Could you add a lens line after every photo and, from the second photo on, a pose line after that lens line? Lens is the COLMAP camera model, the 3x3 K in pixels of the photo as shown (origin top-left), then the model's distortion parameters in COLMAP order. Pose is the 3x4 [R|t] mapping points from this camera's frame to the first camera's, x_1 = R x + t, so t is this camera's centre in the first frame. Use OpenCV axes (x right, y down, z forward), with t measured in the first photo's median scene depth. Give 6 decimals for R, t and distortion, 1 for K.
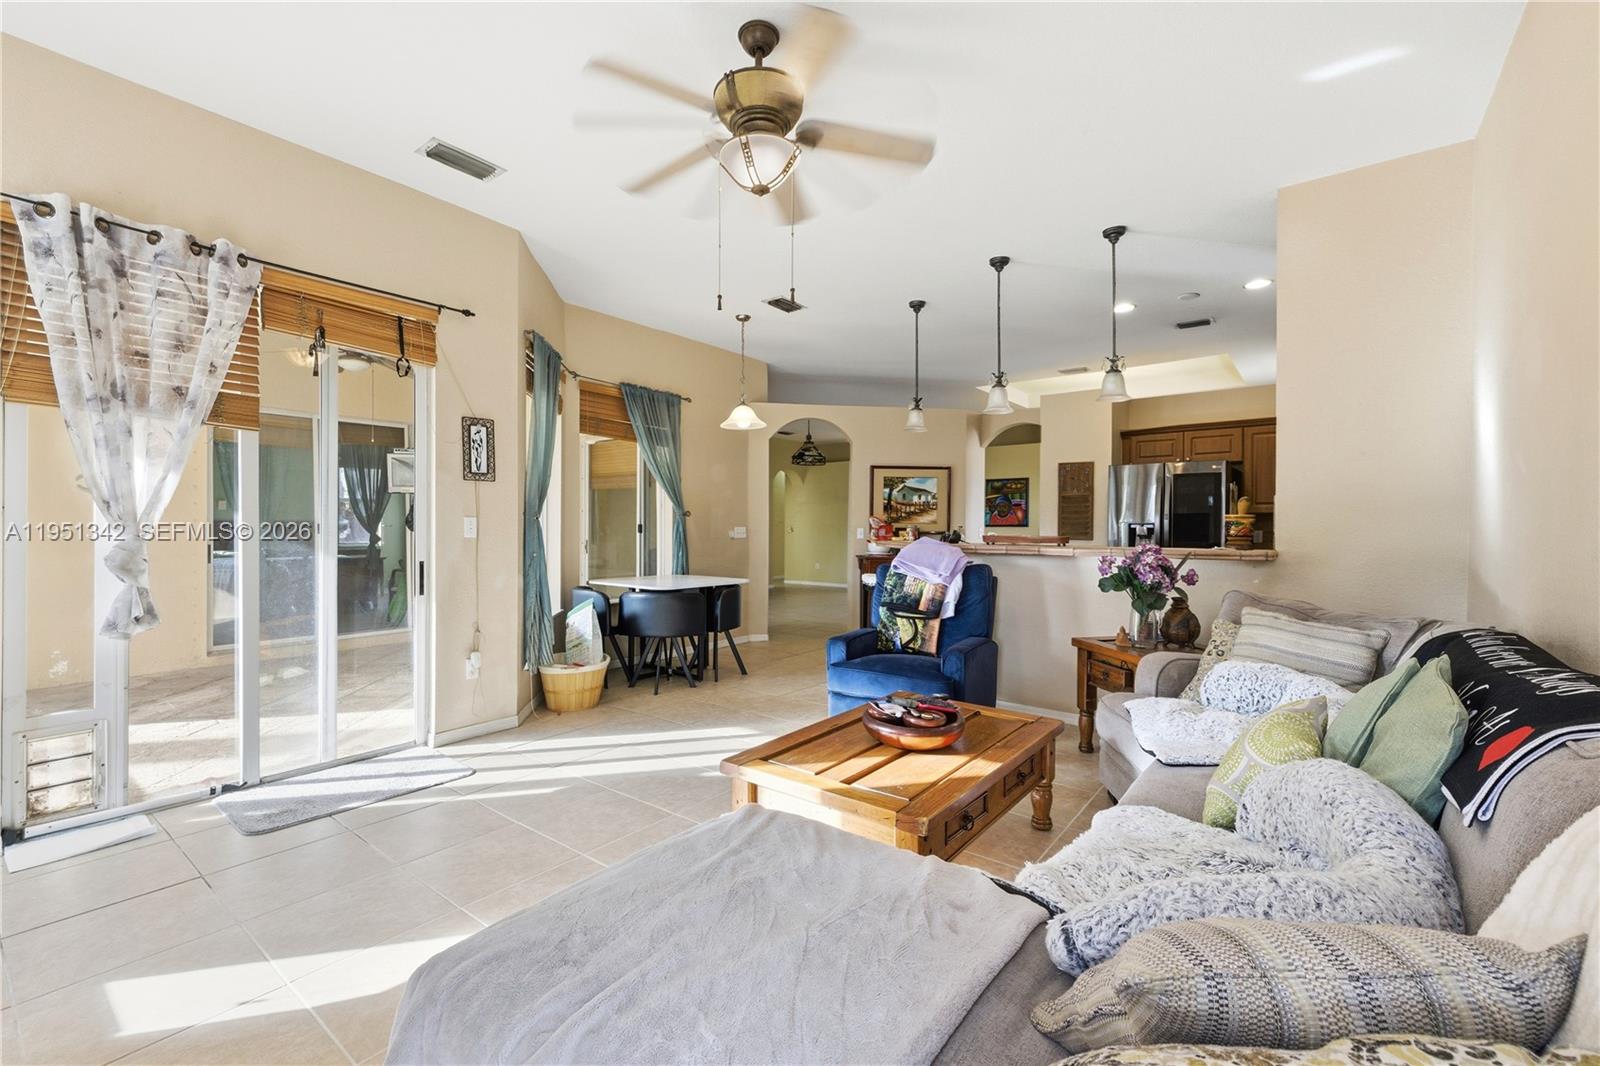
lens RADIAL K [[672.8, 0, 801.4], [0, 672.8, 528.0], [0, 0, 1]] dist [0.002424, -0.000442]
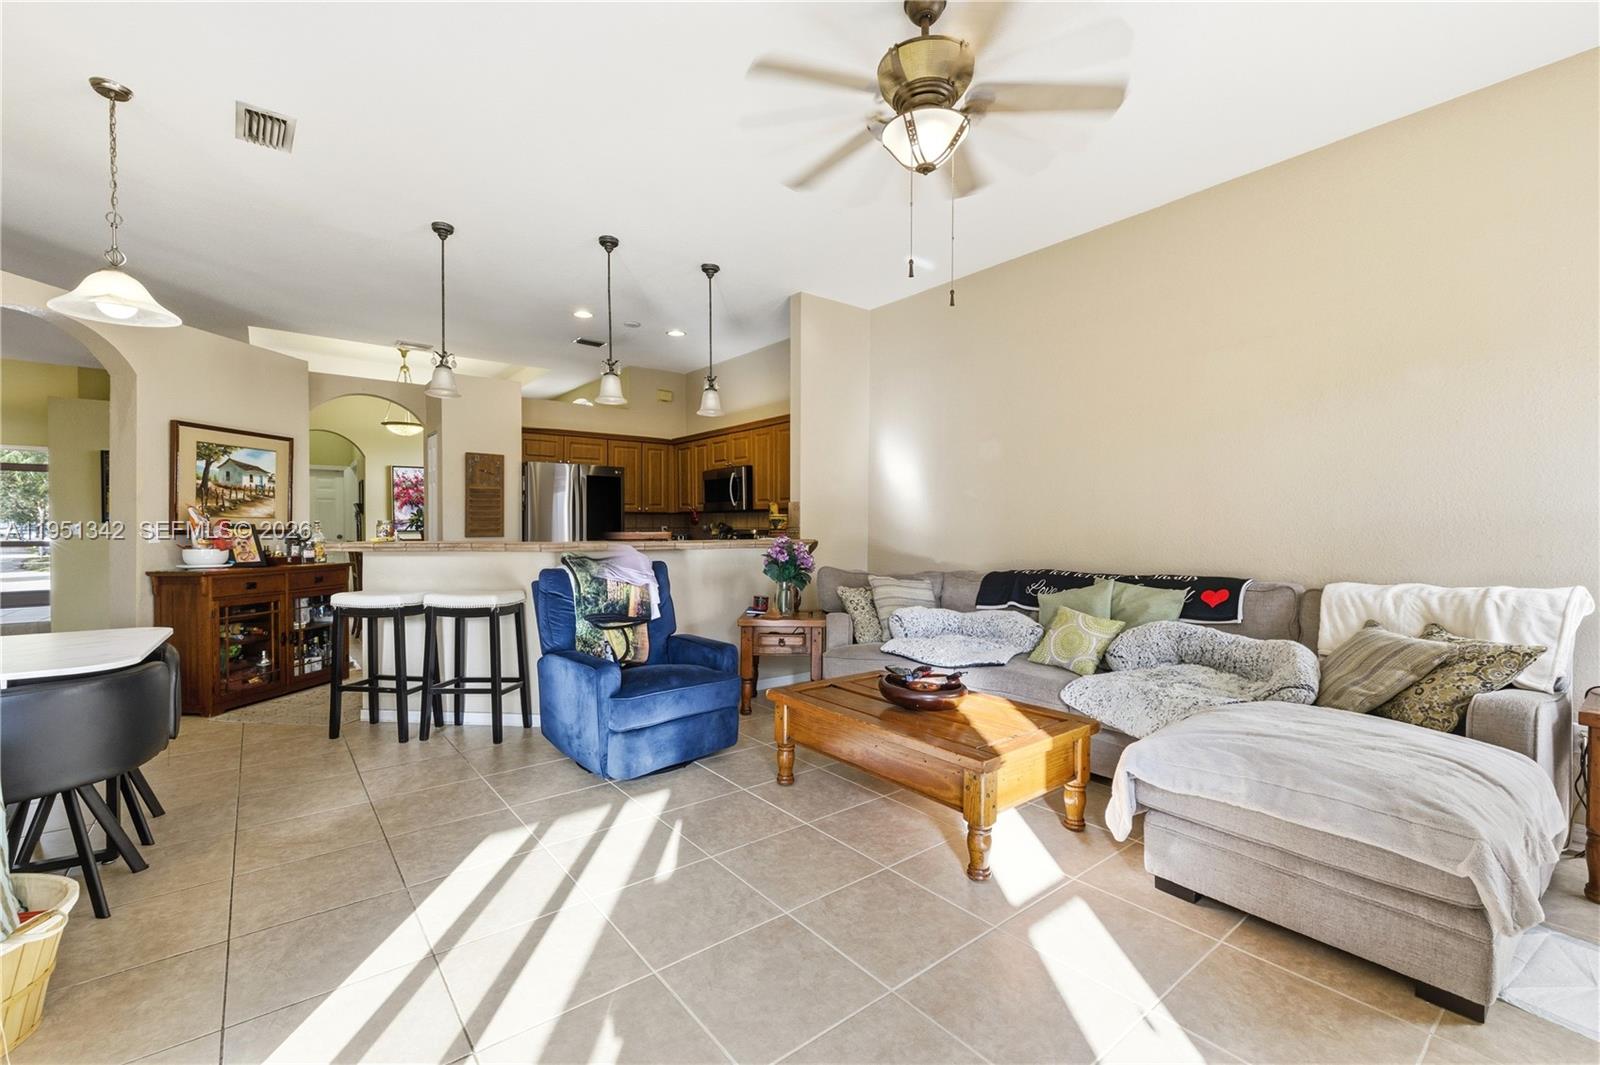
lens RADIAL K [[672.8, 0, 801.4], [0, 672.8, 527.5], [0, 0, 1]] dist [0.002424, -0.000442]
pose [[0.242516, -0.005181, 0.970134, -0.394495], [0.000602, 0.999986, 0.005189, 0.000097], [-0.970147, -0.000674, 0.242516, 0.356393]]
